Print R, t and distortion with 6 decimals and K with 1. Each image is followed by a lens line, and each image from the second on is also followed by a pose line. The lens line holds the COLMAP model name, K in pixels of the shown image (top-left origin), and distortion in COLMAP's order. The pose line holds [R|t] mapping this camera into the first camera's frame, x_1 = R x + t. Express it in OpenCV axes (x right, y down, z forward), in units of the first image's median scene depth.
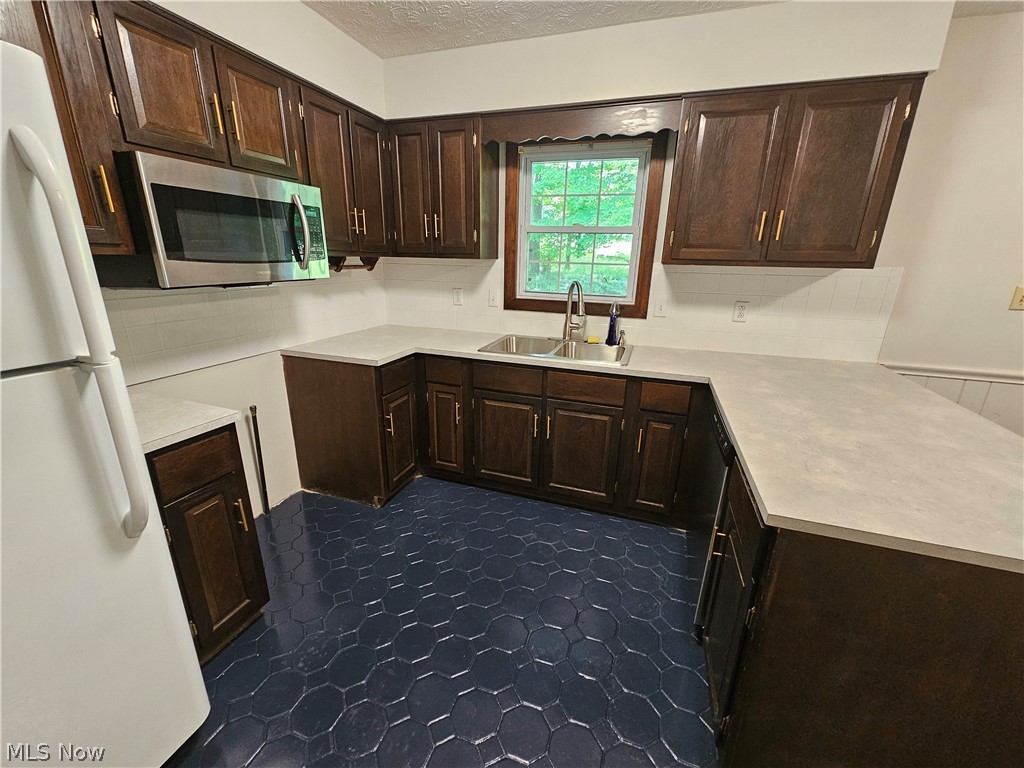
lens RADIAL K [[417.6, 0, 511.3], [0, 417.6, 386.1], [0, 0, 1]] dist [0.003813, -0.000895]
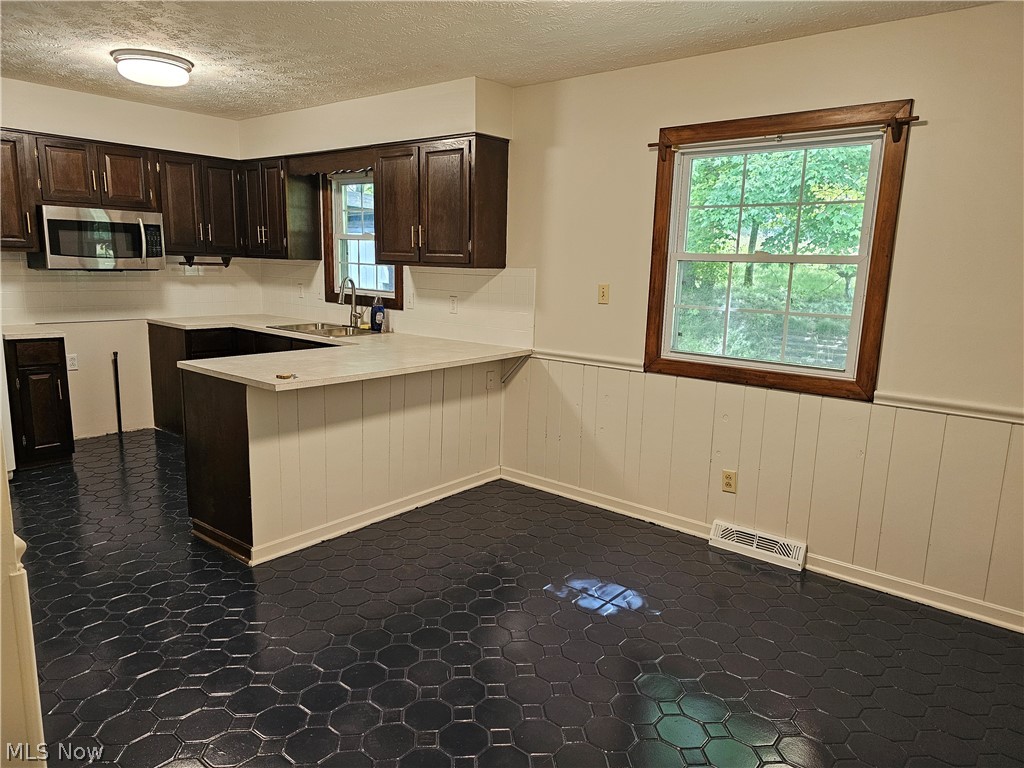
lens RADIAL K [[690.6, 0, 508.7], [0, 690.6, 388.0], [0, 0, 1]] dist [0.047076, -0.024441]
pose [[0.935928, 0.071146, -0.344929, 1.340279], [-0.114320, 0.987723, -0.106466, 0.239316], [0.333120, 0.139077, 0.932571, -0.723081]]
